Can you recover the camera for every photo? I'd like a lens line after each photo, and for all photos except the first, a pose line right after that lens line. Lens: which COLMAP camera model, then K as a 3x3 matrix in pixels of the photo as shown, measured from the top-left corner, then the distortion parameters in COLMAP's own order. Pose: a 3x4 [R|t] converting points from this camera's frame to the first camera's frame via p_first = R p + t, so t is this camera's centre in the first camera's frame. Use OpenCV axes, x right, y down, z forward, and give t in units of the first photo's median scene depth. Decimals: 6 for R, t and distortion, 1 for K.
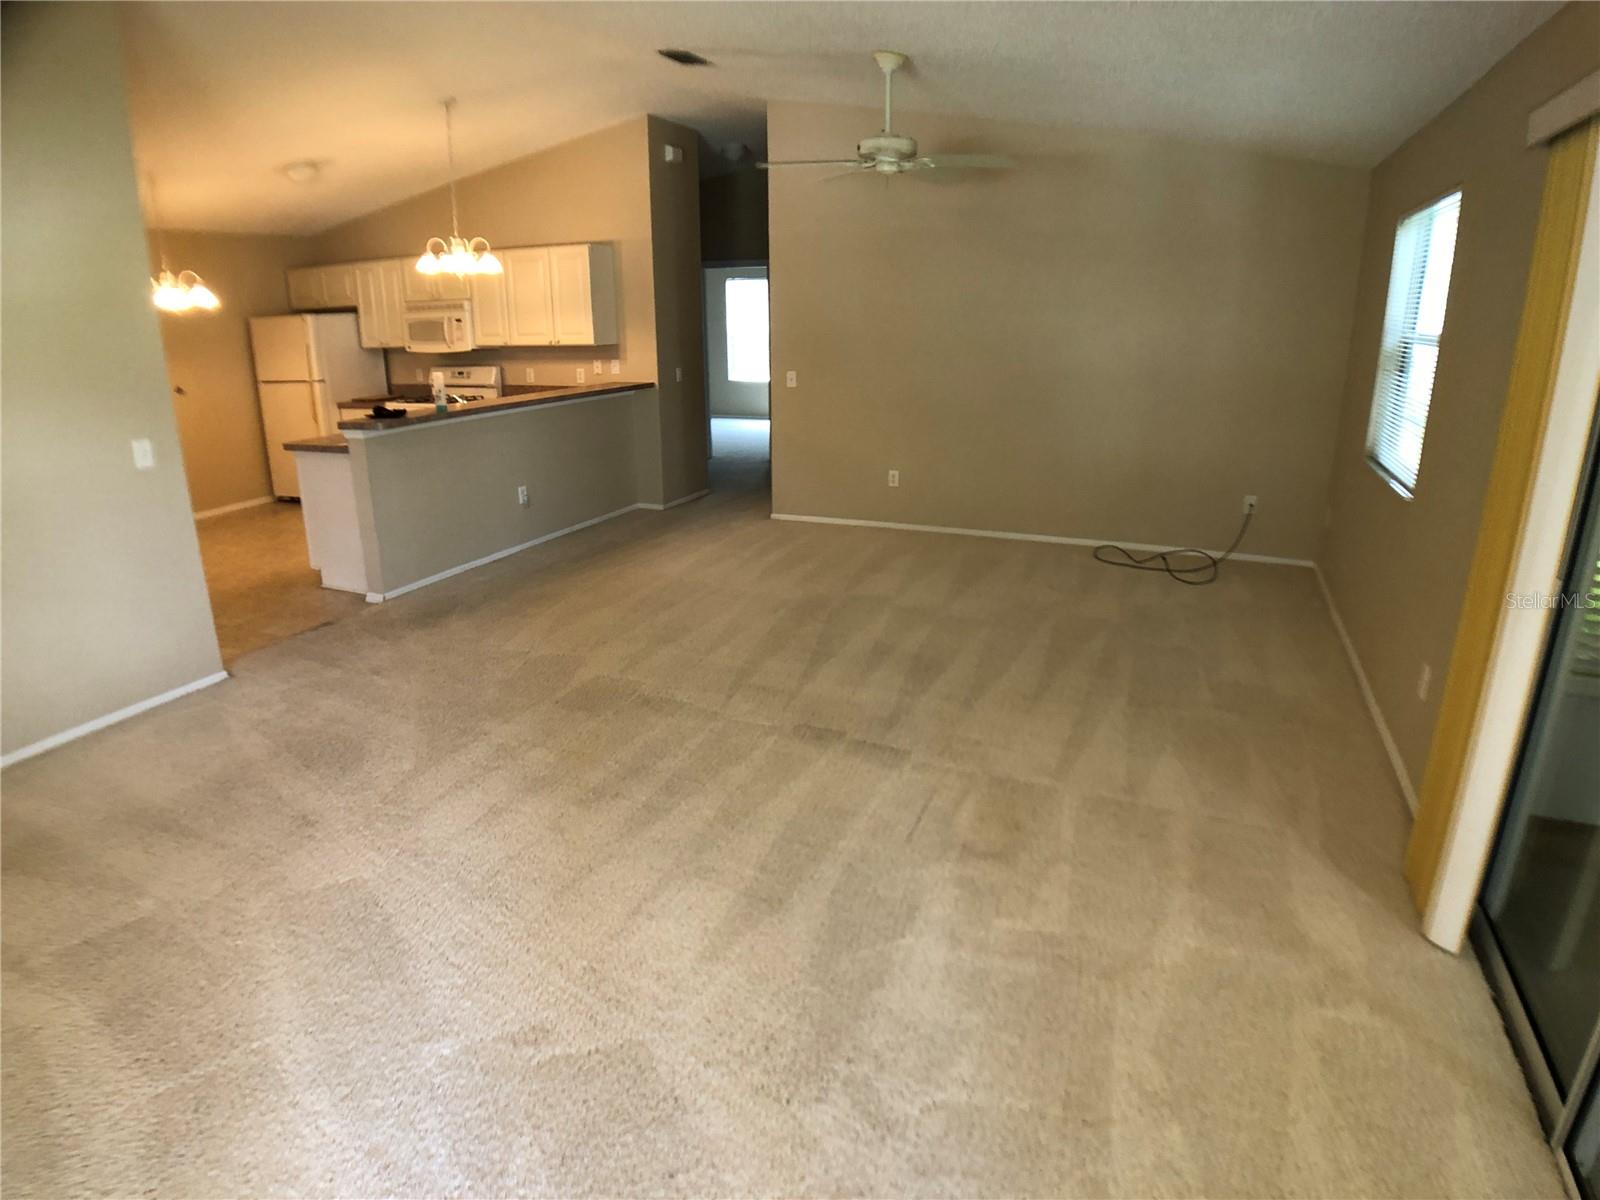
lens RADIAL K [[905.6, 0, 775.1], [0, 905.6, 598.9], [0, 0, 1]] dist [-0.098753, 0.000376]
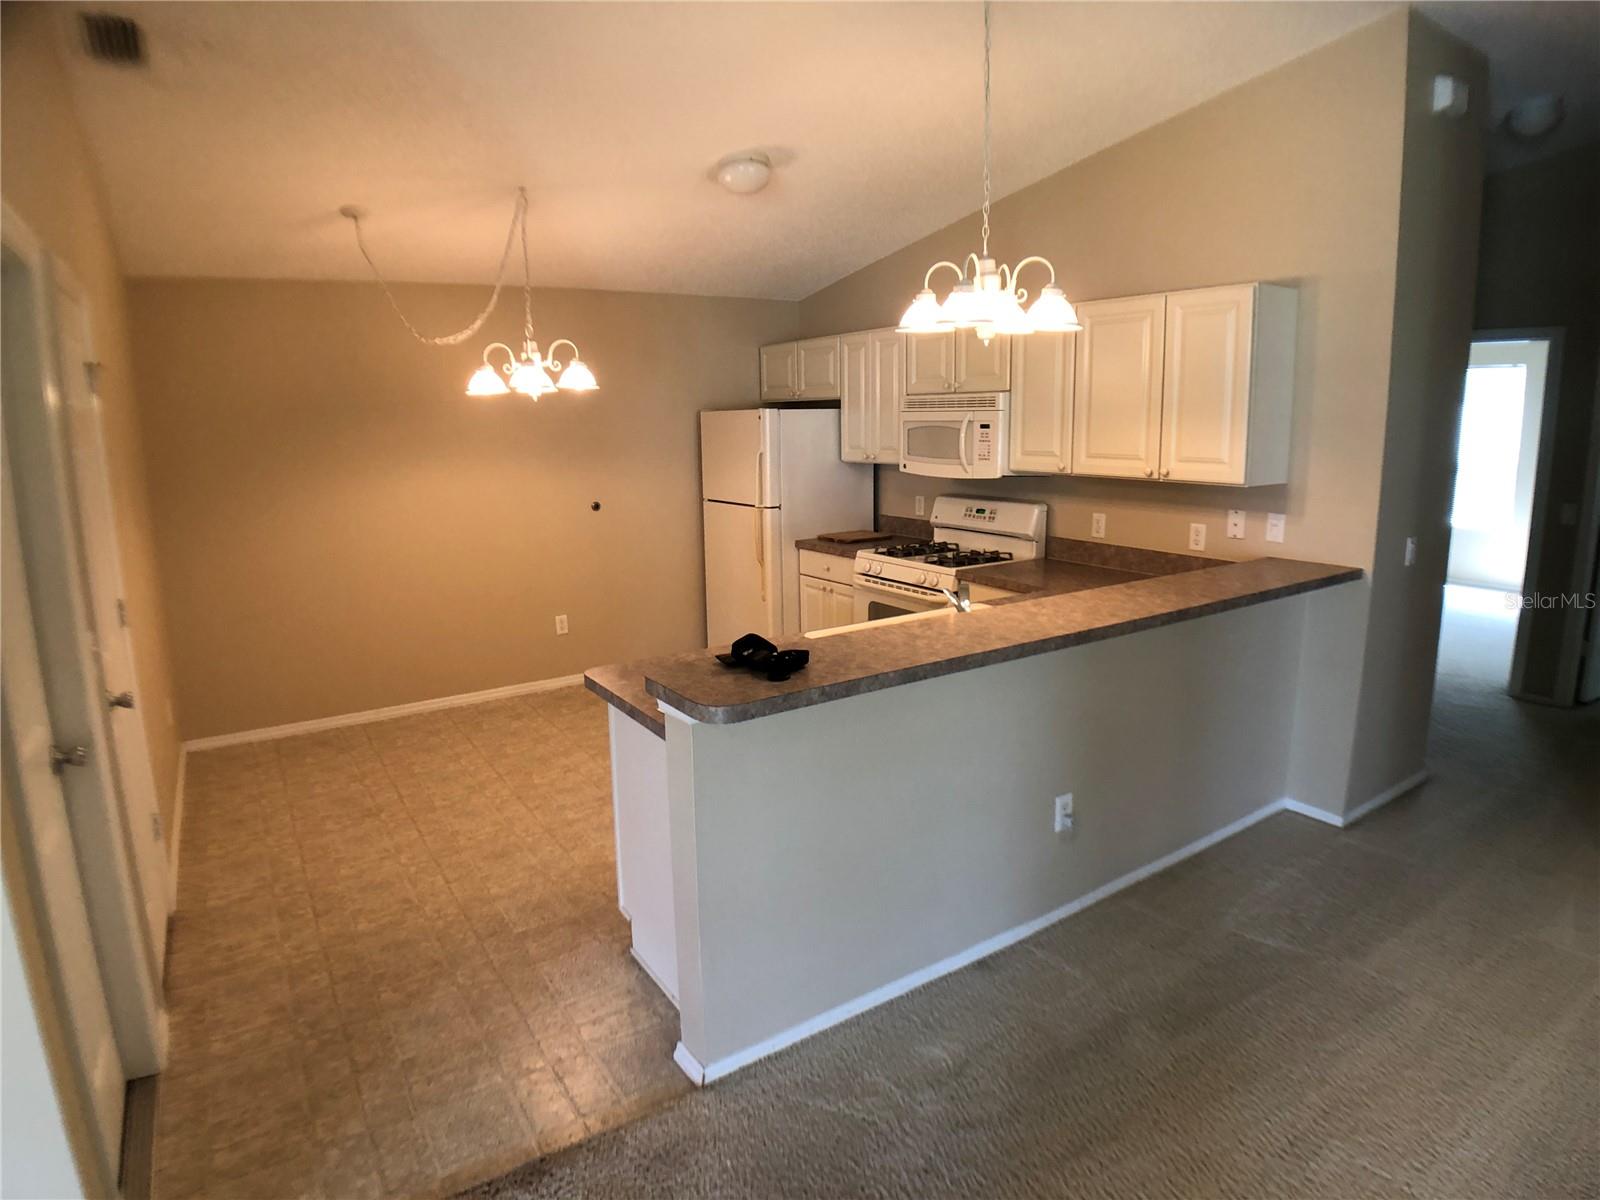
lens RADIAL K [[896.2, 0, 793.9], [0, 896.2, 586.1], [0, 0, 1]] dist [-0.085045, 0.003645]
pose [[0.847544, 0.097215, -0.521745, -0.146907], [-0.156979, 0.985012, -0.071469, -0.148015], [0.506978, 0.142477, 0.850102, 0.449426]]
